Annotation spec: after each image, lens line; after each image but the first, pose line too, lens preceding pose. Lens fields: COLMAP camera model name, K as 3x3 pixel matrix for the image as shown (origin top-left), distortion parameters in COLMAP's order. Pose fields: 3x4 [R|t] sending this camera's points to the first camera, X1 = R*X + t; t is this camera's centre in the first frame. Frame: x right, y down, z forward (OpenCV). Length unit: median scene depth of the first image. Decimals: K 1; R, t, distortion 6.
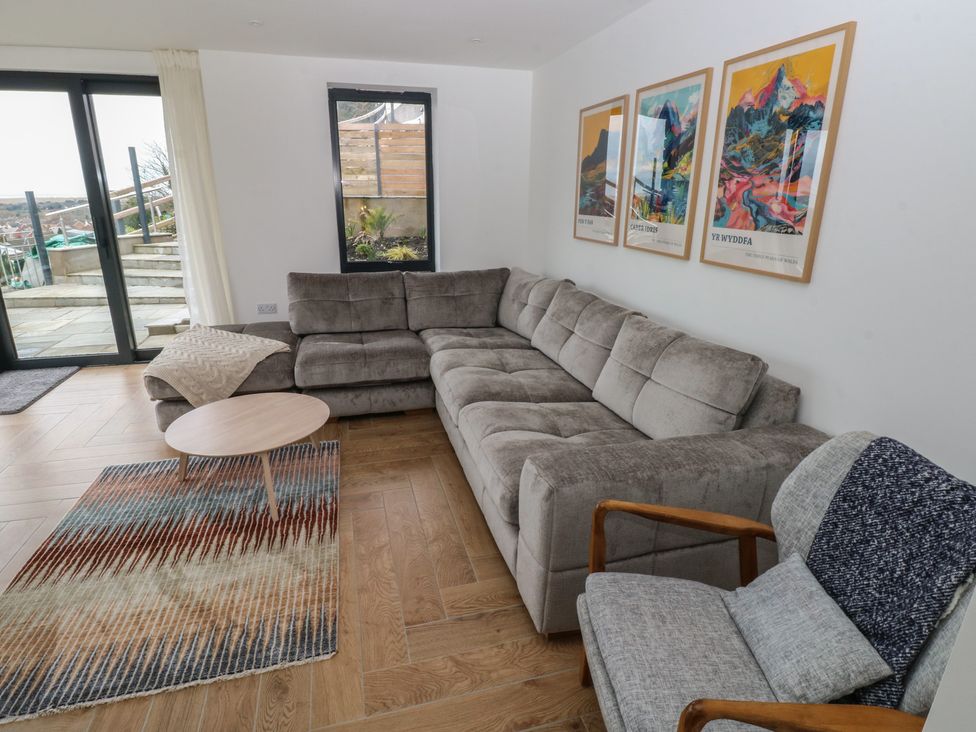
lens RADIAL K [[509.8, 0, 484.3], [0, 509.8, 355.8], [0, 0, 1]] dist [0.003087, -0.014519]
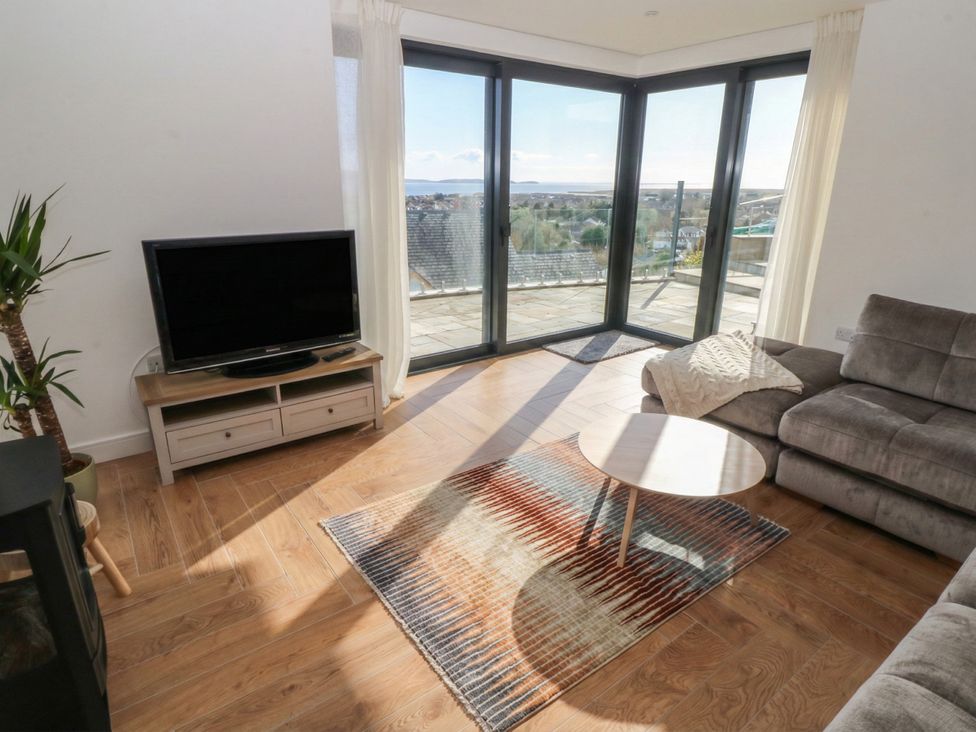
lens RADIAL K [[537.8, 0, 488.0], [0, 537.8, 366.0], [0, 0, 1]] dist [0.000253, -0.016786]
pose [[0.369772, 0.292032, -0.882035, 0.150131], [-0.285026, 0.939202, 0.191468, -0.073043], [0.884324, 0.180604, 0.430528, 0.262790]]
